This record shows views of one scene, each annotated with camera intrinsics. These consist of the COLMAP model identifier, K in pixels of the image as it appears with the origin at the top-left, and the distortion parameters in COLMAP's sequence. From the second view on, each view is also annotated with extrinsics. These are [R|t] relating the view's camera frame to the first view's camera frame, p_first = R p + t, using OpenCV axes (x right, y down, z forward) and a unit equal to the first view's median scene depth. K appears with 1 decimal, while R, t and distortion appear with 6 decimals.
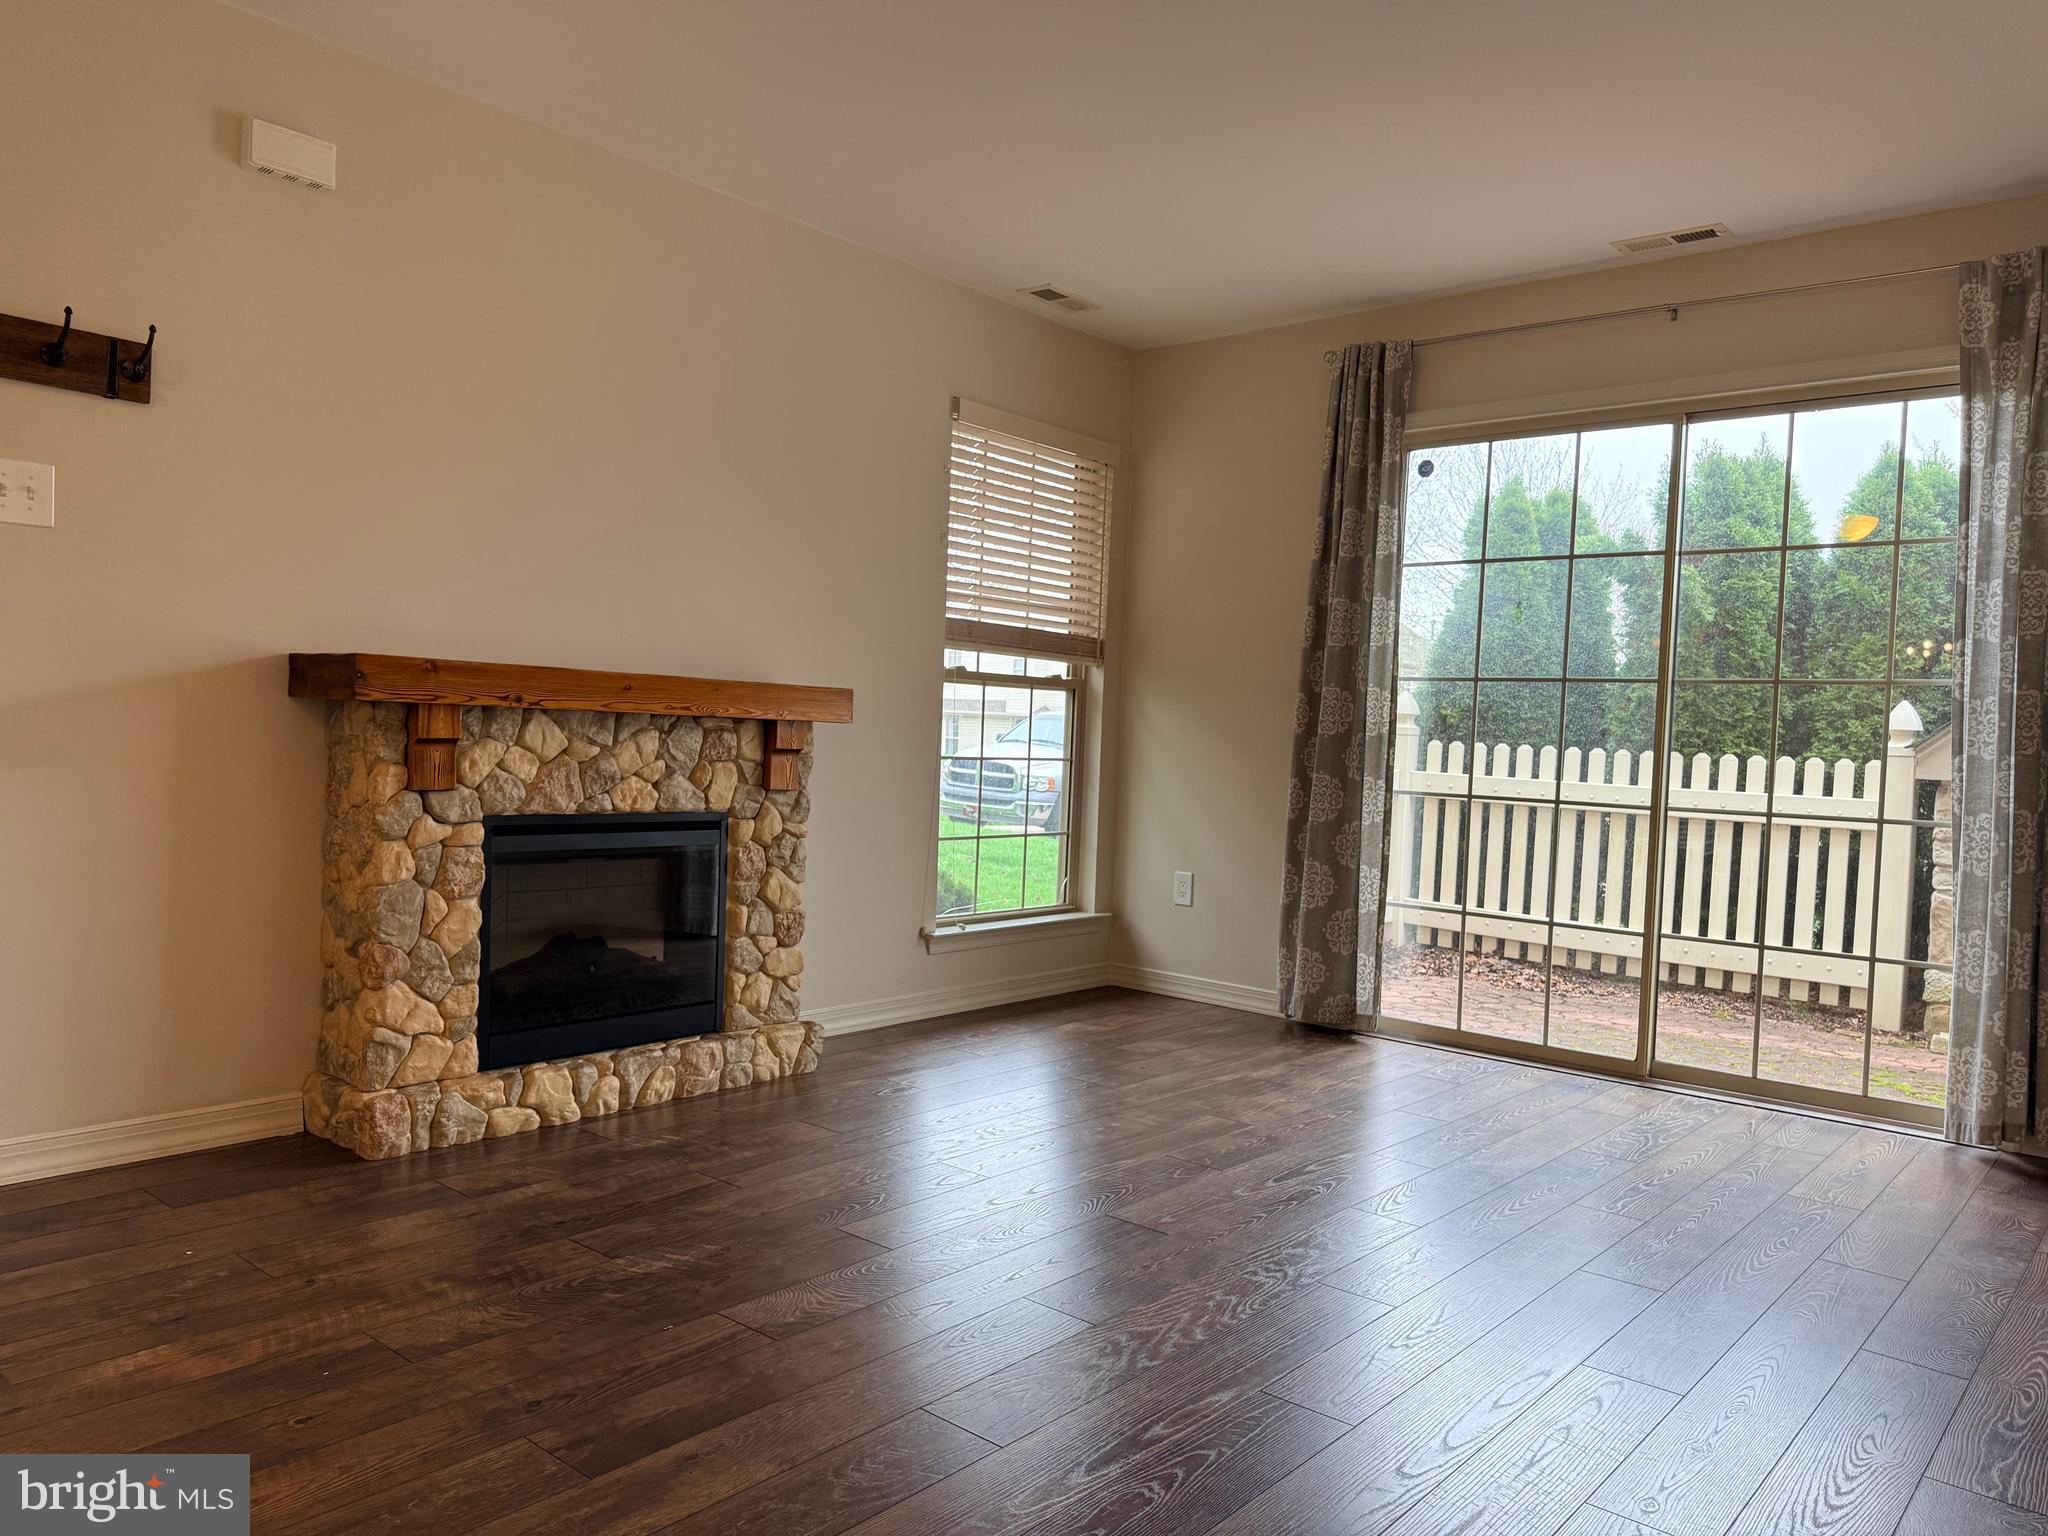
lens RADIAL K [[1431.7, 0, 1033.1], [0, 1431.7, 768.4], [0, 0, 1]] dist [0.077686, -0.095361]
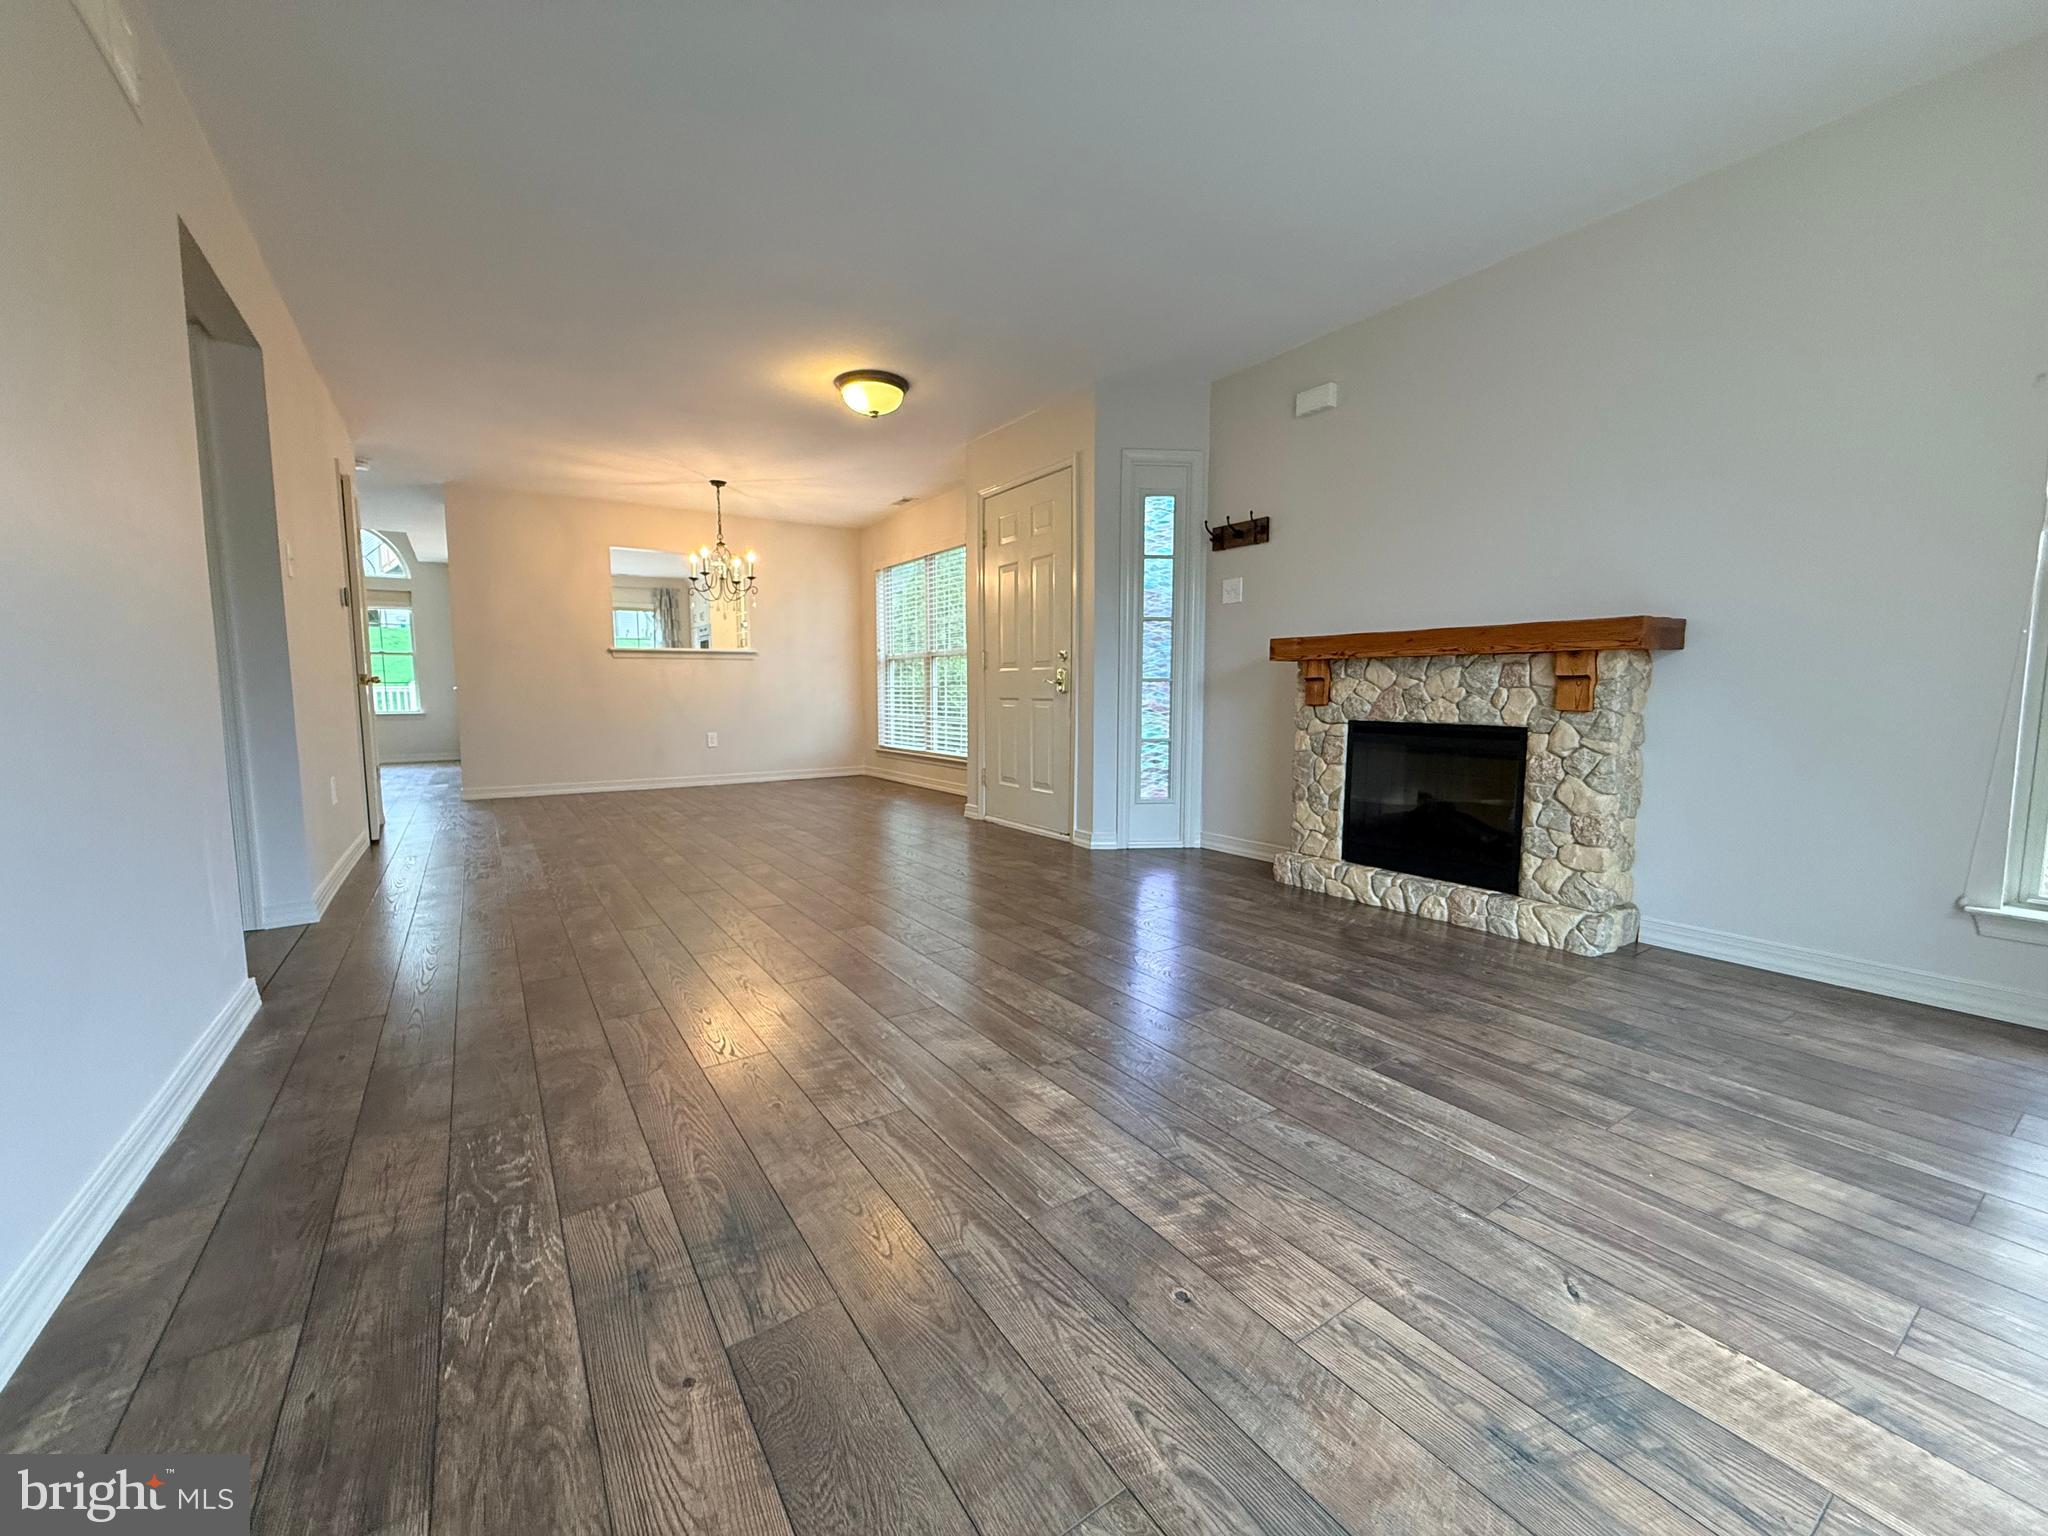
lens RADIAL K [[813.5, 0, 1018.0], [0, 813.5, 762.2], [0, 0, 1]] dist [0.002876, -0.000312]
pose [[-0.271809, 0.047841, -0.961161, 0.678507], [-0.031691, 0.997777, 0.058626, 0.036585], [0.961829, 0.046395, -0.269689, 0.838750]]
